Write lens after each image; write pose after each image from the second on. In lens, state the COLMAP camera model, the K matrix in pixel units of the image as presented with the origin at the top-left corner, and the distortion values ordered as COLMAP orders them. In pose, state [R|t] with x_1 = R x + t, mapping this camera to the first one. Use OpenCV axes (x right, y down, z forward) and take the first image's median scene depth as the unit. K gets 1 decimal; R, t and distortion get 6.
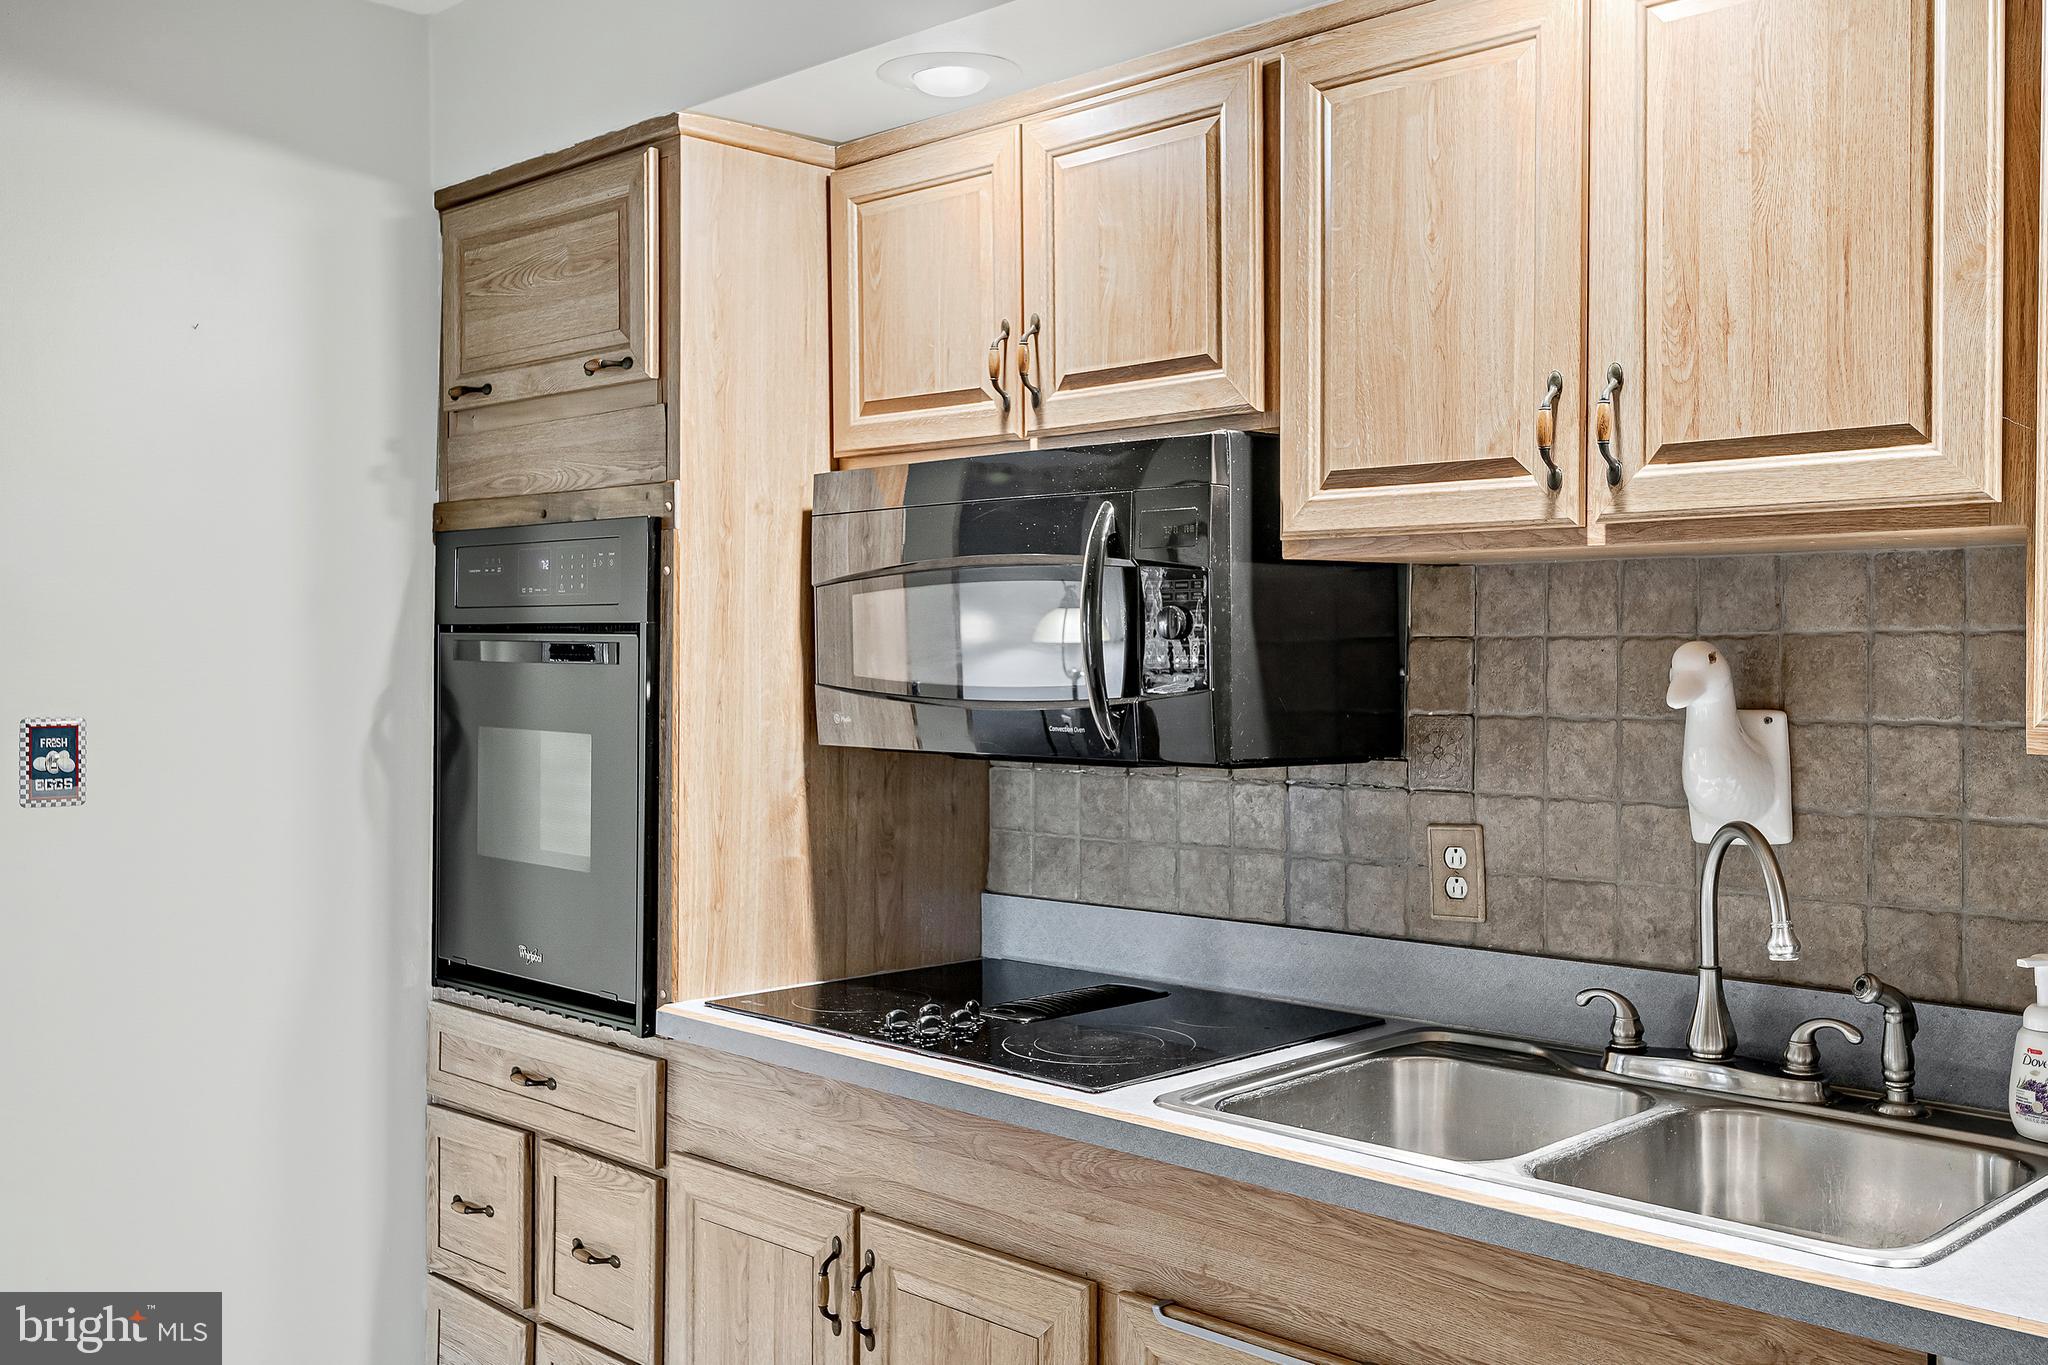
lens RADIAL K [[1973.3, 0, 1016.1], [0, 1973.3, 669.8], [0, 0, 1]] dist [0.016932, 0.000000]
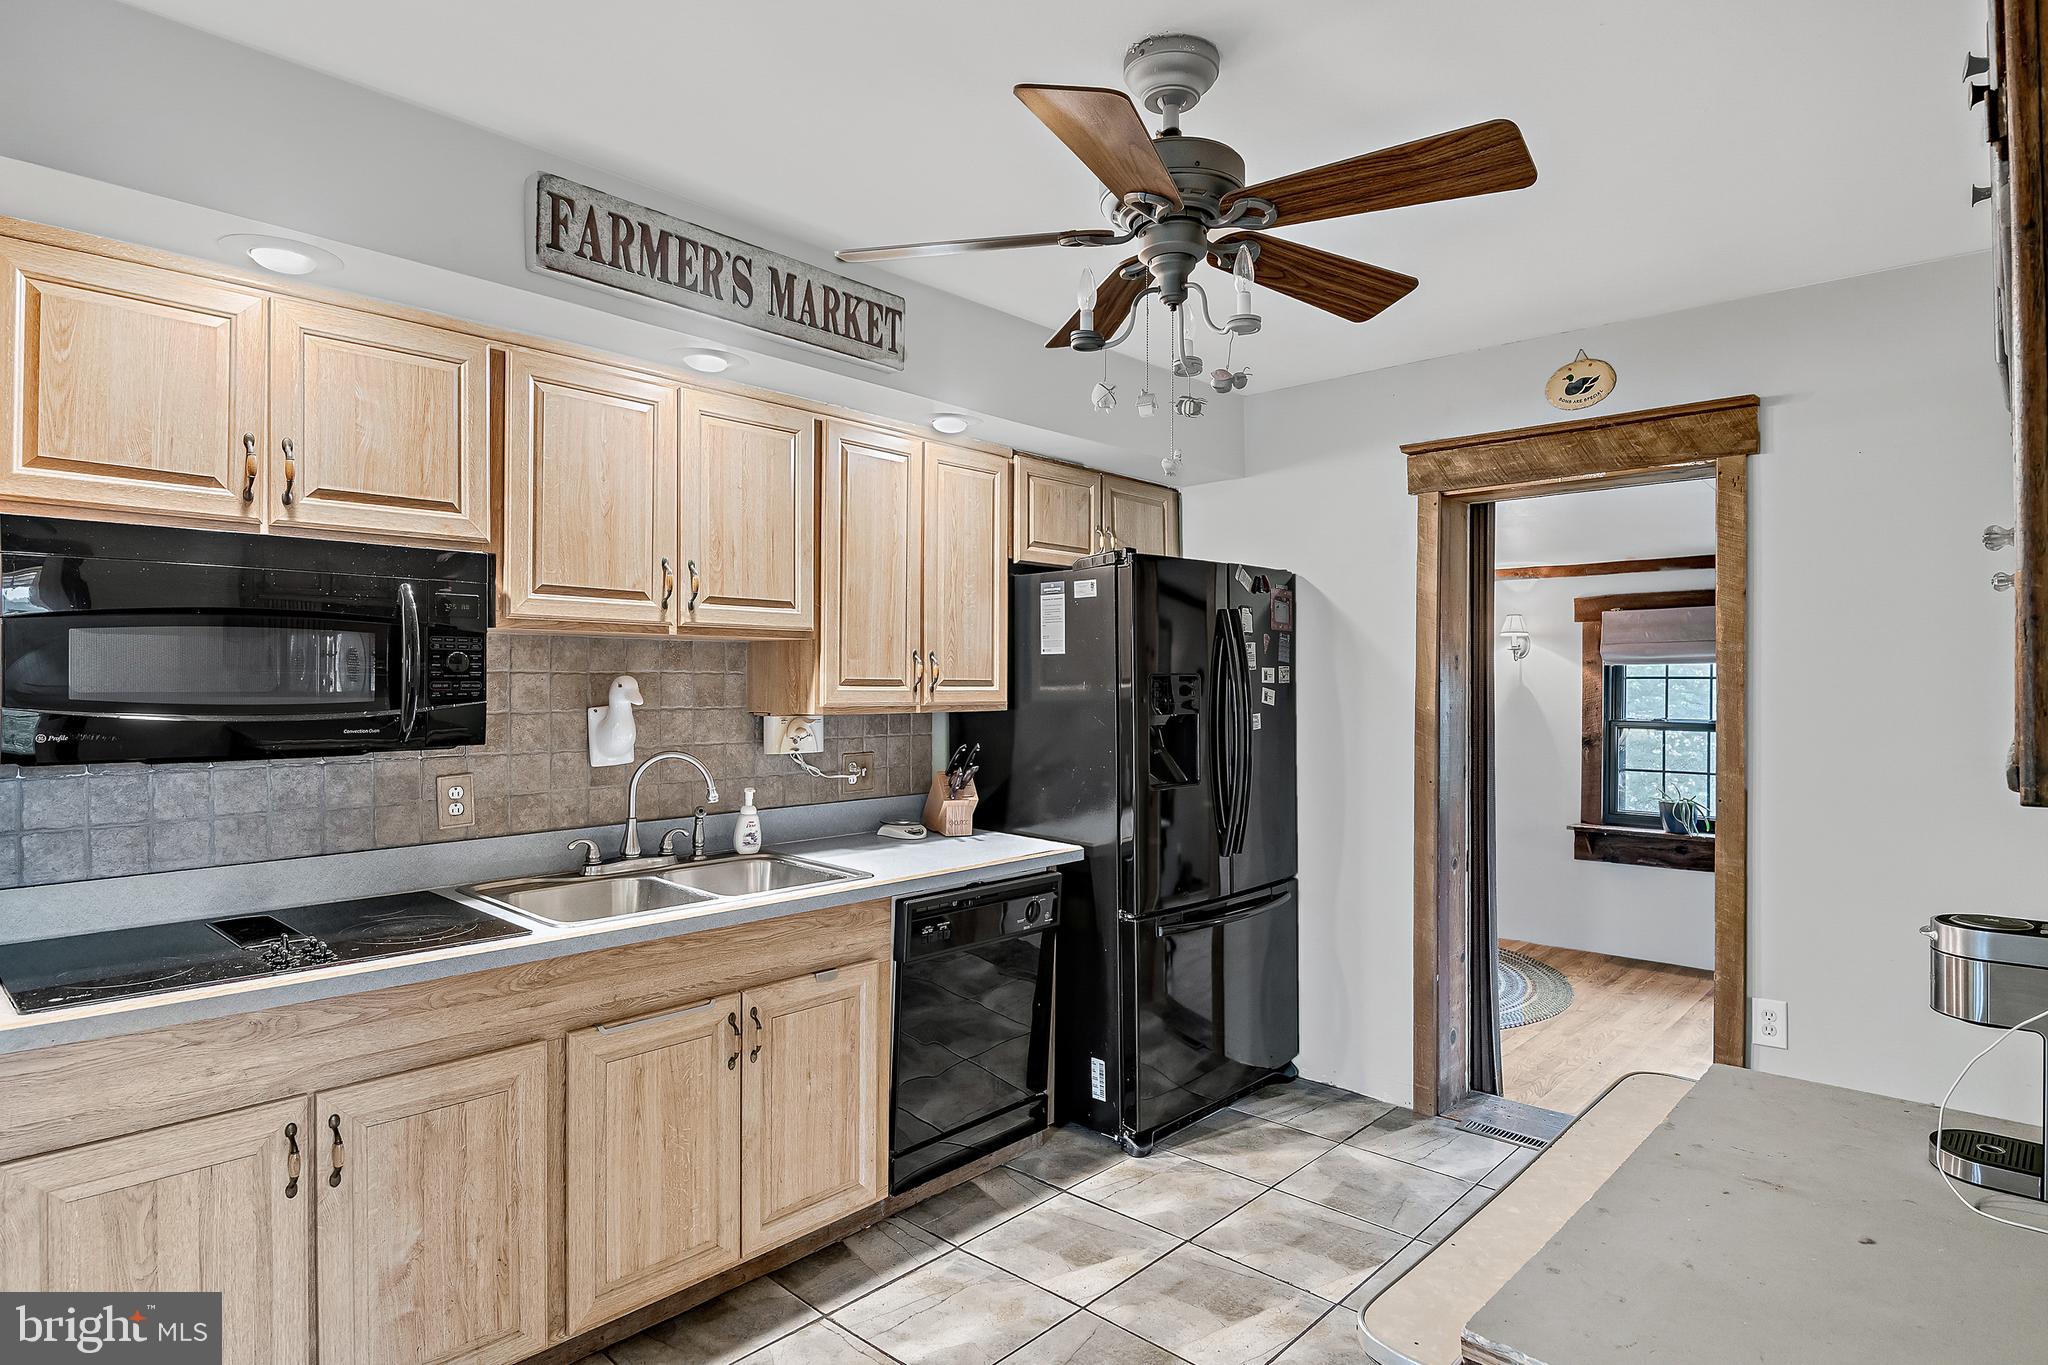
lens RADIAL K [[1086.1, 0, 1033.4], [0, 1086.1, 682.4], [0, 0, 1]] dist [0.000645, -0.006133]
pose [[-0.056758, -0.000777, 0.998388, -0.831378], [0.004849, 0.999988, 0.001054, -0.005192], [-0.998376, 0.004901, -0.056753, 0.541313]]
